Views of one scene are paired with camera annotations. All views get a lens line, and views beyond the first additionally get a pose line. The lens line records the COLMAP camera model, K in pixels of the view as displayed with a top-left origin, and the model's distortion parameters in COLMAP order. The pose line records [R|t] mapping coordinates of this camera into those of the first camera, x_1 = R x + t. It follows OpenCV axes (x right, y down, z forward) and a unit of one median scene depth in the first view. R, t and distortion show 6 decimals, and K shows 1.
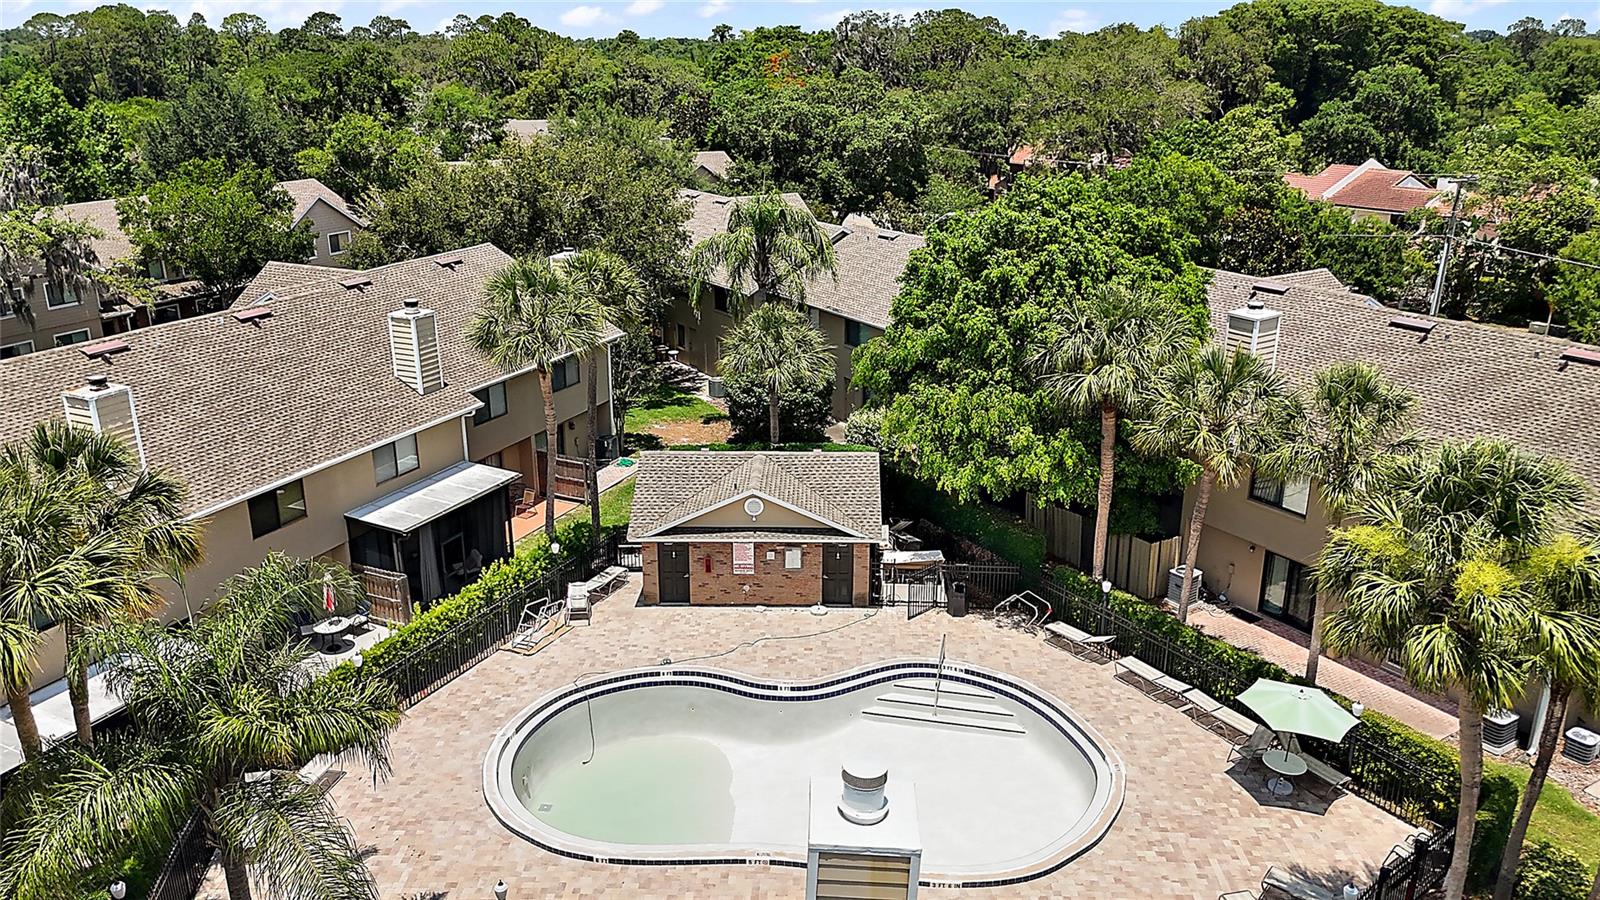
lens RADIAL K [[1190.9, 0, 800.0], [0, 1190.9, 450.0], [0, 0, 1]] dist [0.086011, -0.081009]
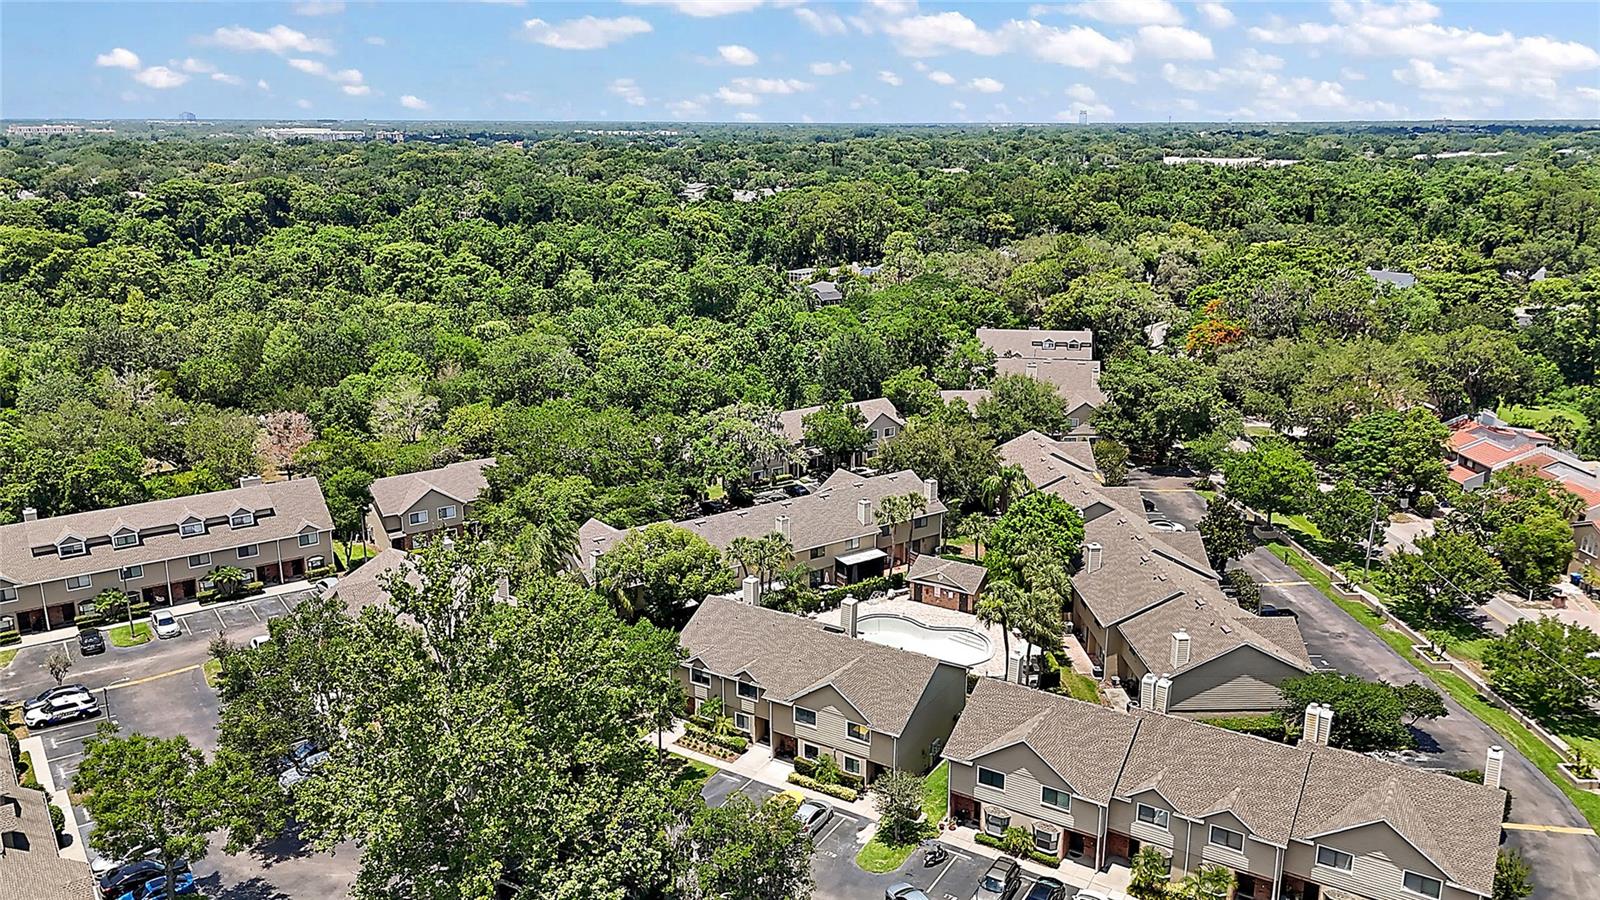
lens RADIAL K [[1190.9, 0, 800.0], [0, 1190.9, 450.0], [0, 0, 1]] dist [0.086011, -0.081009]
pose [[0.865593, 0.134549, -0.482333, 1.180484], [-0.164649, 0.986141, -0.020390, -0.169170], [0.472905, 0.097065, 0.875750, -2.149120]]
